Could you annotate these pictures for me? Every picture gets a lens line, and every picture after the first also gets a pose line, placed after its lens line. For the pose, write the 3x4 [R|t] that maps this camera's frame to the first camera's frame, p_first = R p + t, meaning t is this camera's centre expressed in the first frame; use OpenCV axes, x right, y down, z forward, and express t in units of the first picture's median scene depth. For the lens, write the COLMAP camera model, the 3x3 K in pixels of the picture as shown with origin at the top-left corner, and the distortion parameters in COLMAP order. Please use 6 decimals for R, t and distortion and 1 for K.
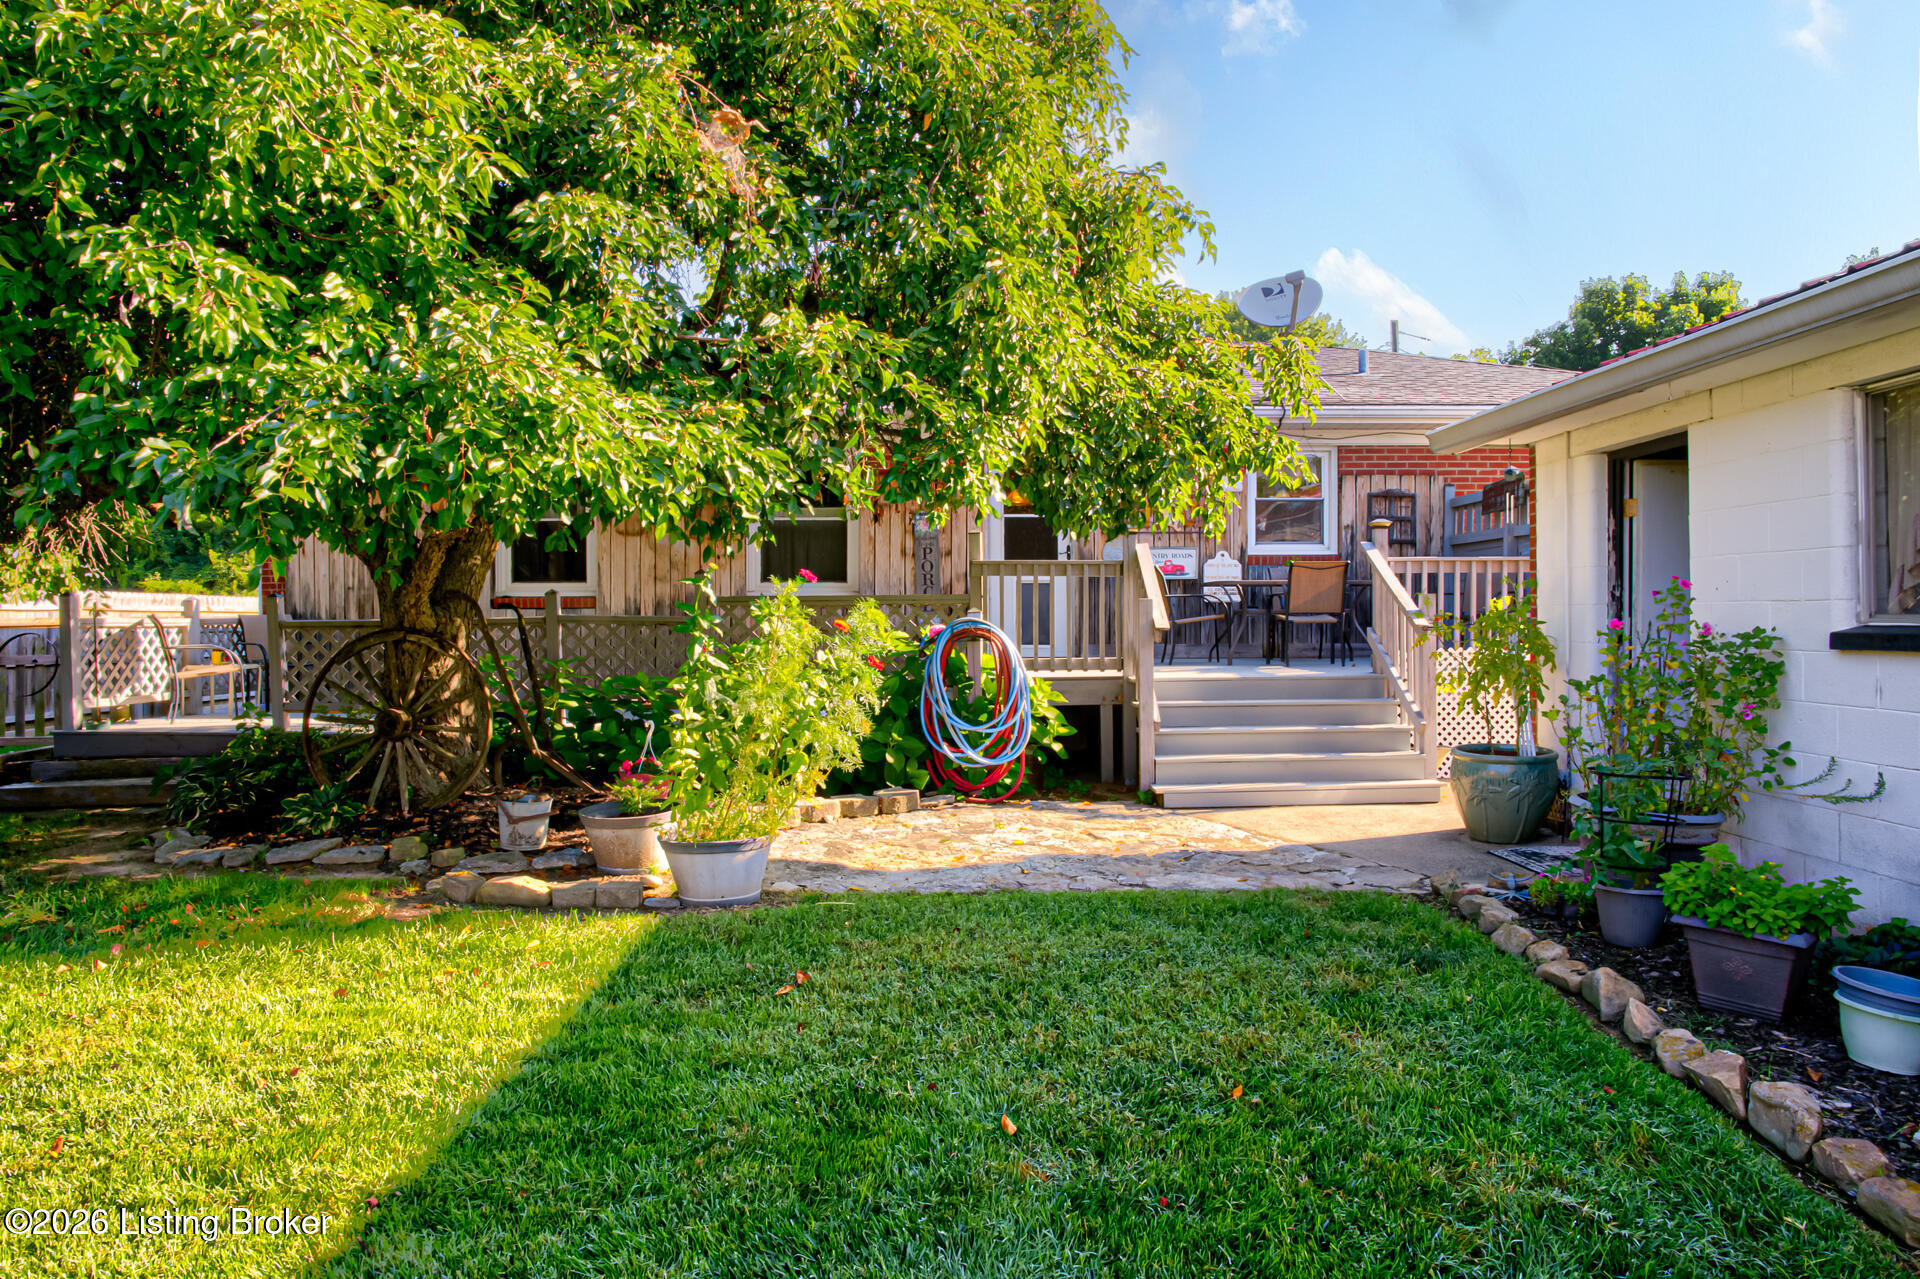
lens RADIAL K [[1299.6, 0, 961.4], [0, 1299.6, 636.2], [0, 0, 1]] dist [-0.049776, 0.026075]
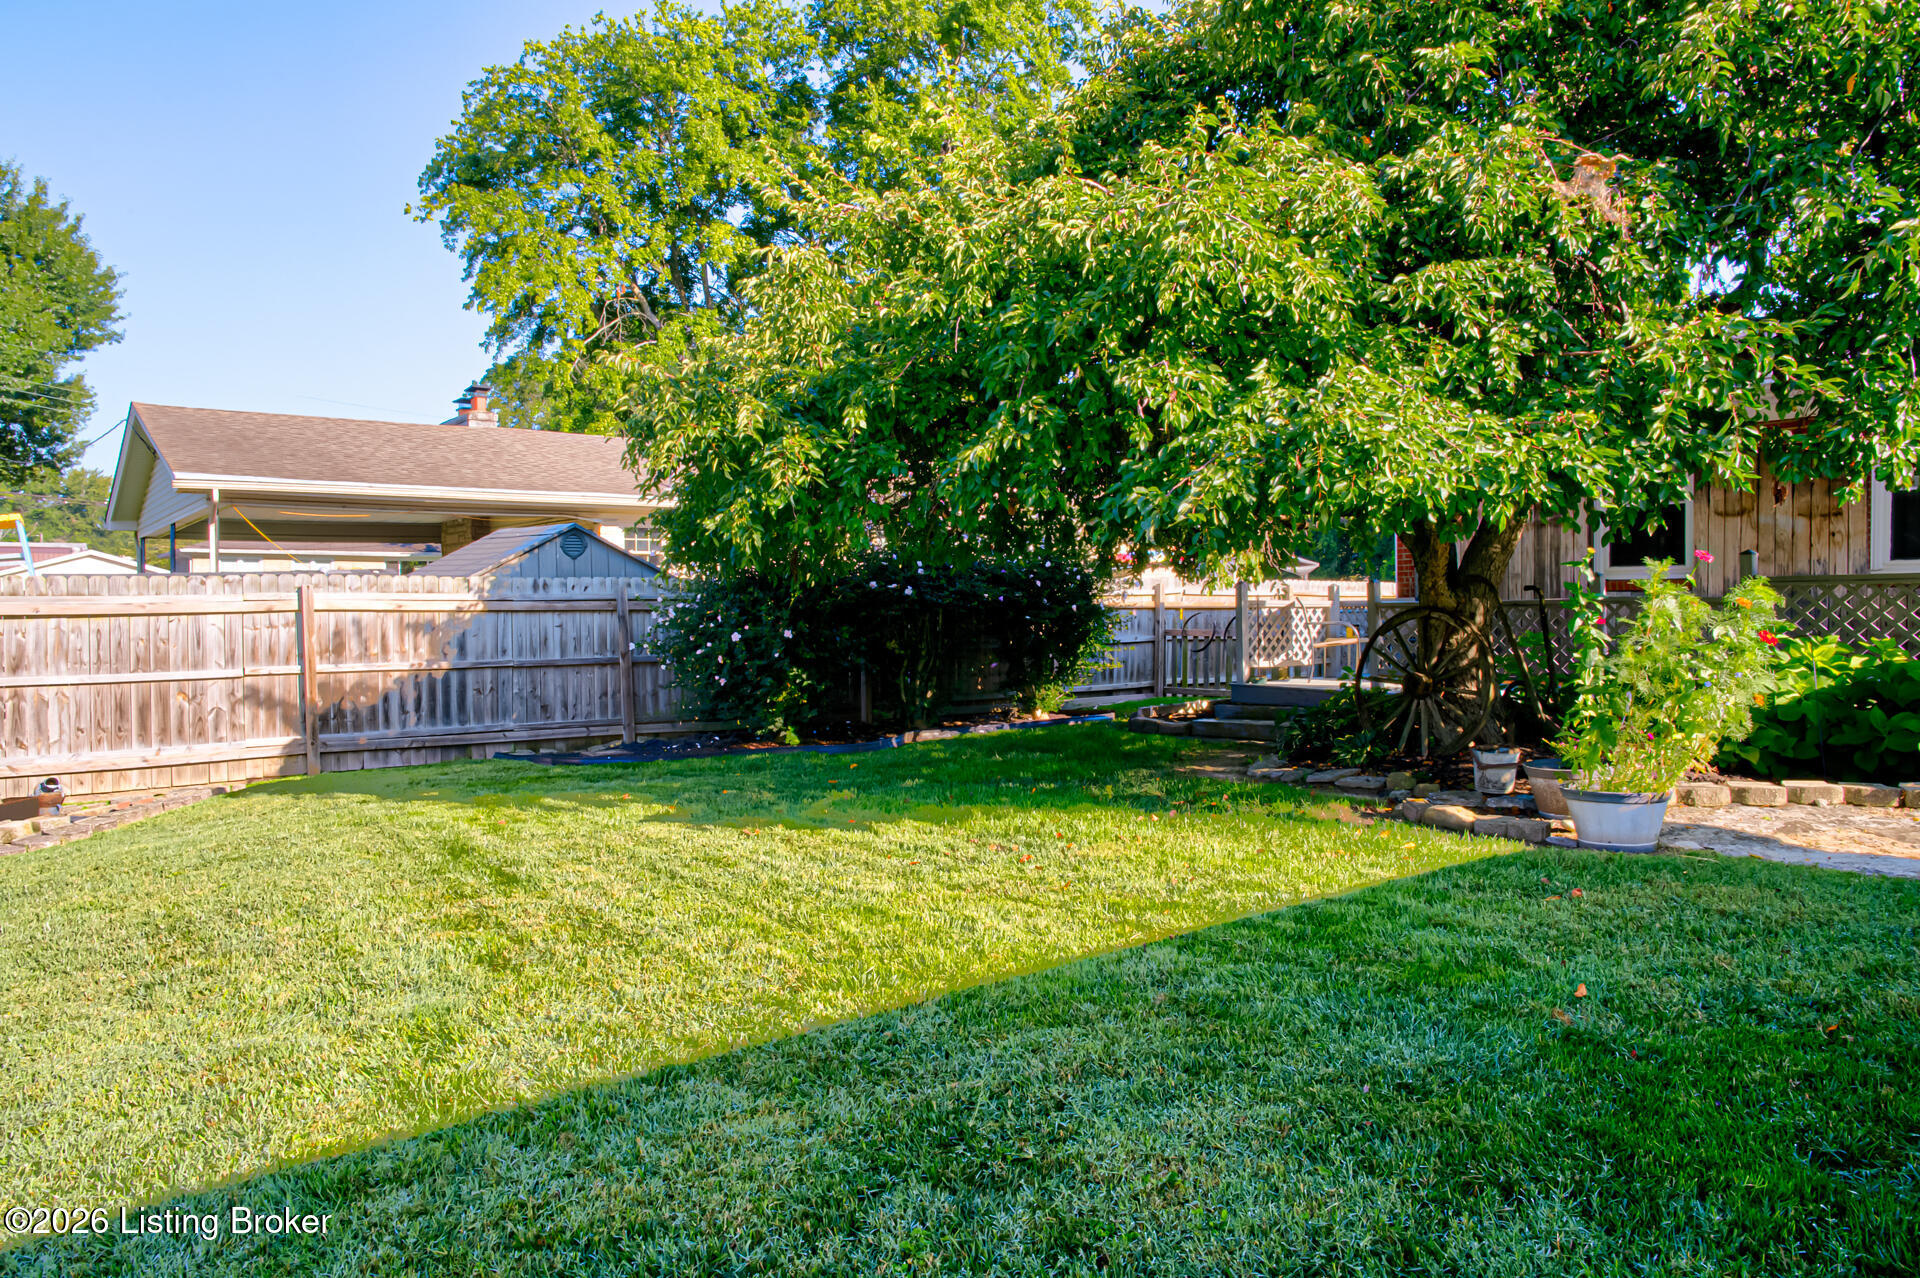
lens RADIAL K [[1299.6, 0, 963.0], [0, 1299.6, 635.4], [0, 0, 1]] dist [-0.049776, 0.026075]
pose [[0.614280, 0.016903, -0.788907, 0.296390], [-0.008670, 0.999855, 0.014671, 0.007764], [0.789040, -0.002172, 0.614338, -0.113416]]
